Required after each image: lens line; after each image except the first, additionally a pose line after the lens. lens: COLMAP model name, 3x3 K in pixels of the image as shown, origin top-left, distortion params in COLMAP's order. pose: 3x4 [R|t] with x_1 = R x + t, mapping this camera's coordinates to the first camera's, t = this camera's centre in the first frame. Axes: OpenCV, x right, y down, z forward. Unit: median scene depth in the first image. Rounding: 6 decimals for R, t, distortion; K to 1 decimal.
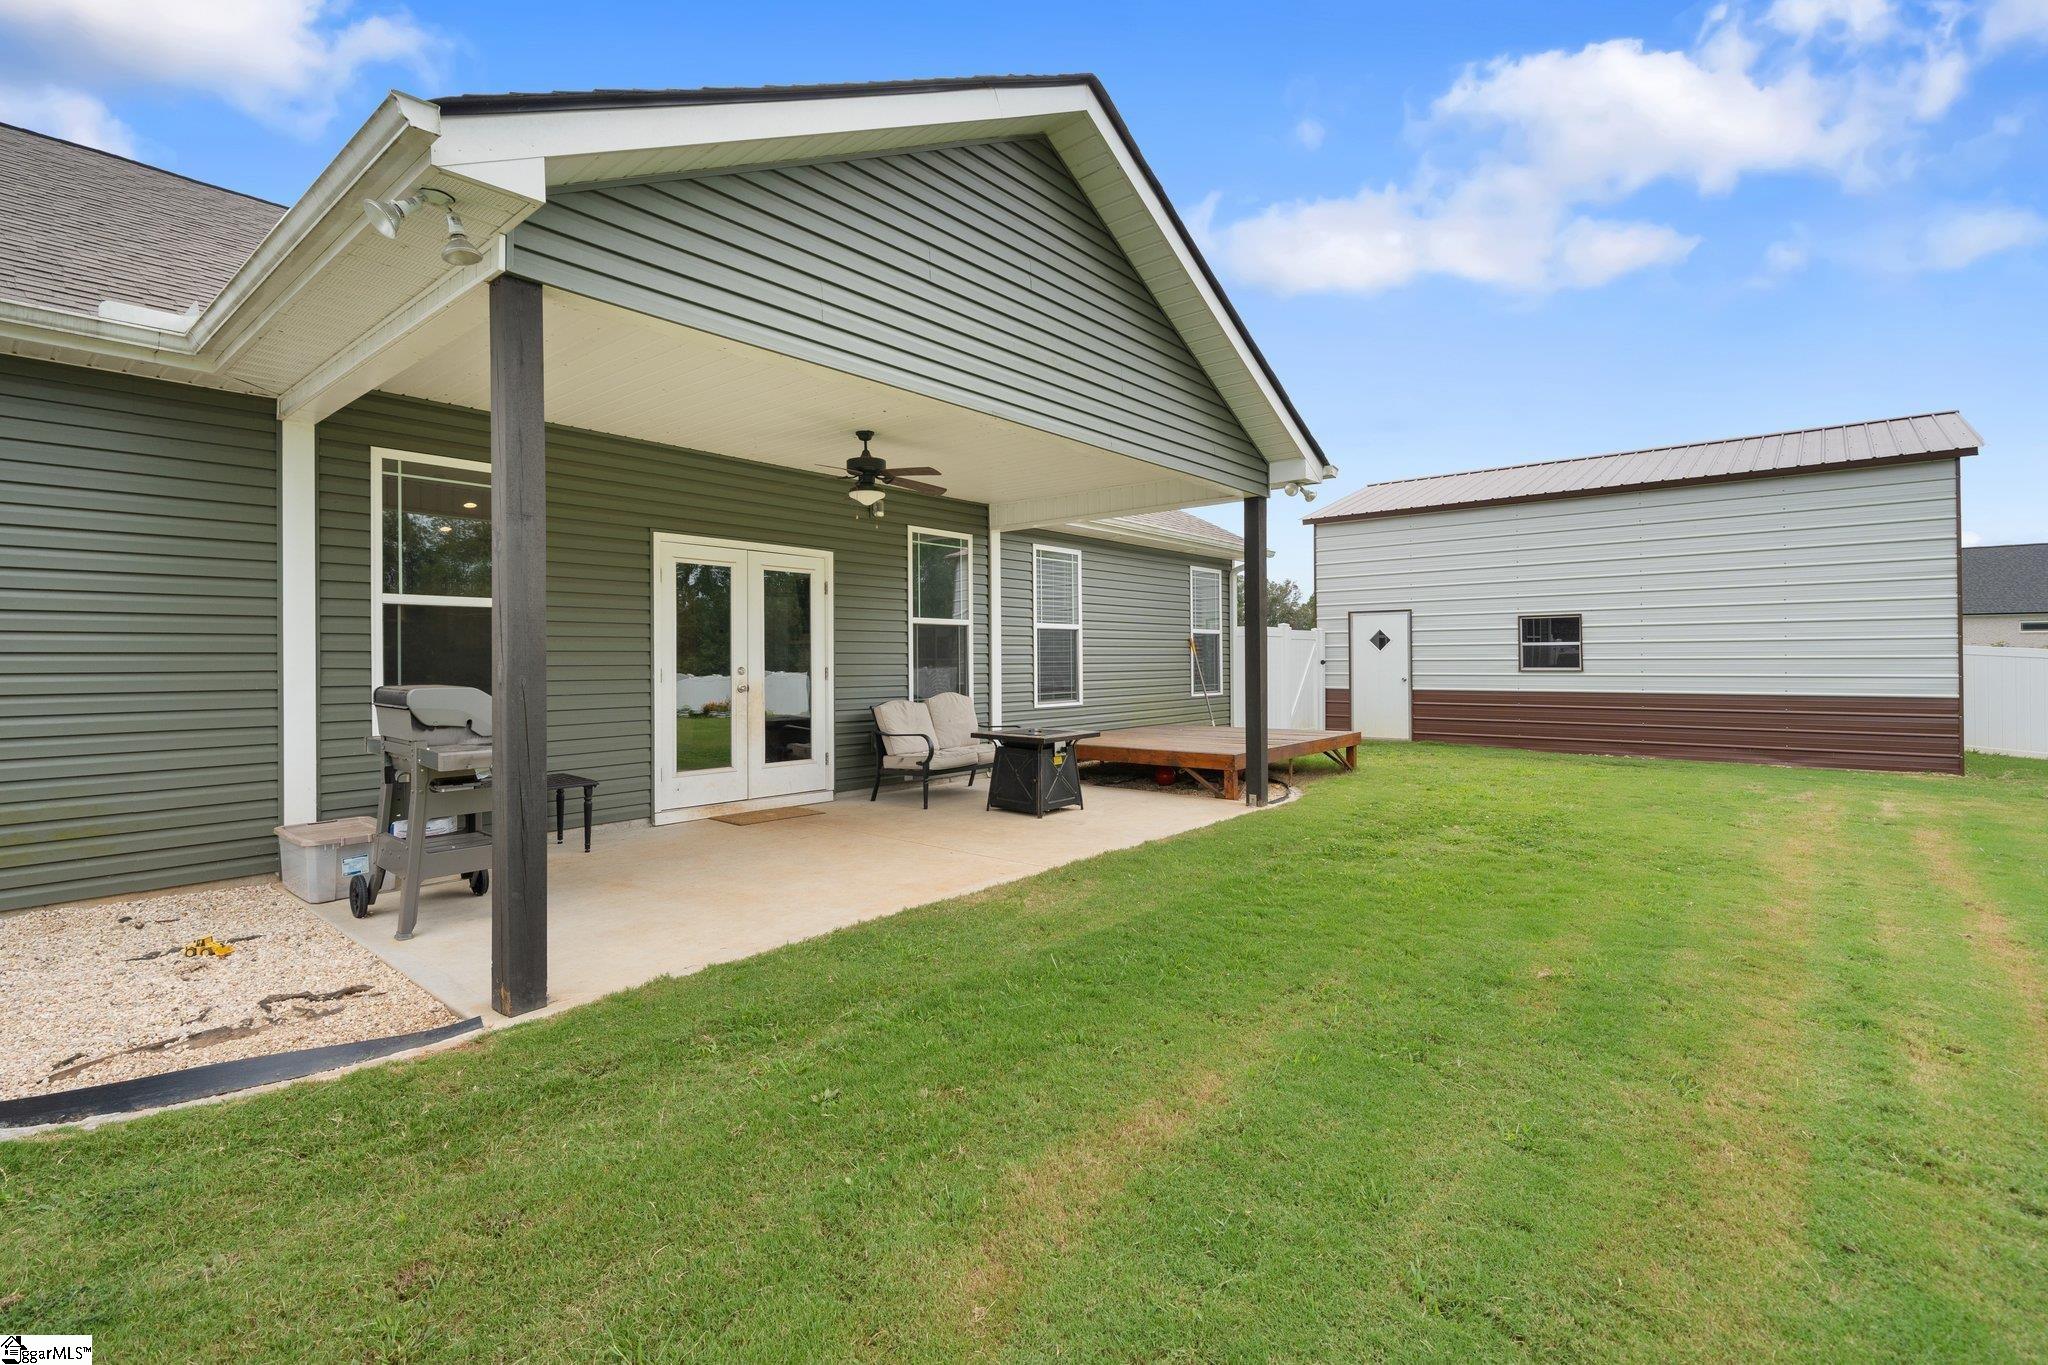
lens RADIAL K [[936.9, 0, 1018.1], [0, 936.9, 669.3], [0, 0, 1]] dist [0.004514, 0.000101]
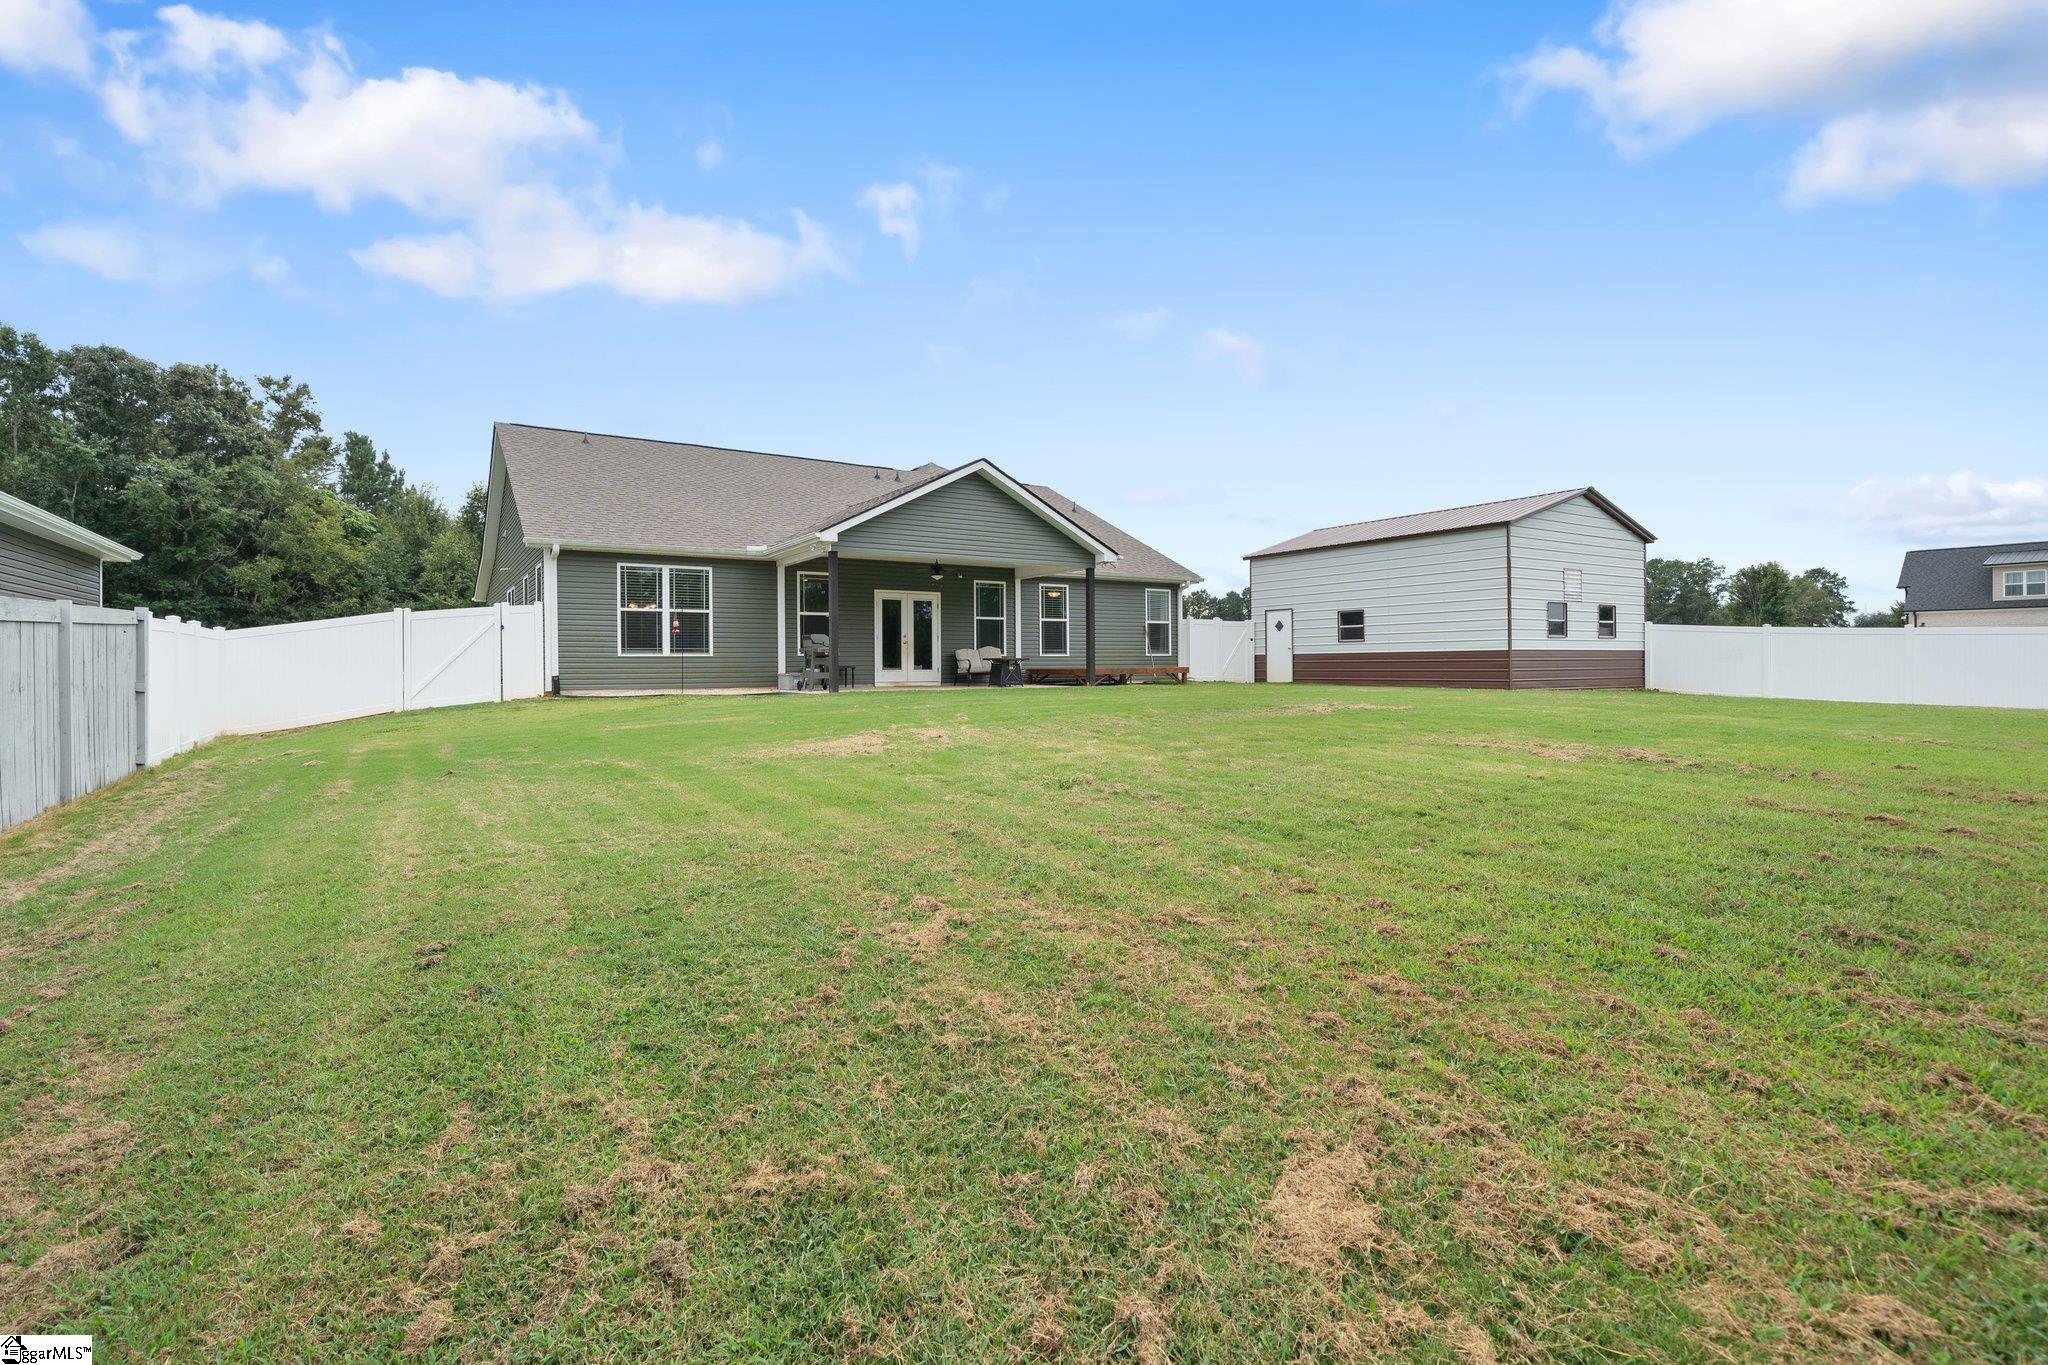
lens RADIAL K [[936.9, 0, 1034.4], [0, 936.9, 671.4], [0, 0, 1]] dist [0.004514, 0.000101]
pose [[0.960421, -0.000893, -0.278552, 0.706604], [0.000449, 0.999999, -0.001659, 0.090788], [0.278553, 0.001469, 0.960420, -1.311281]]
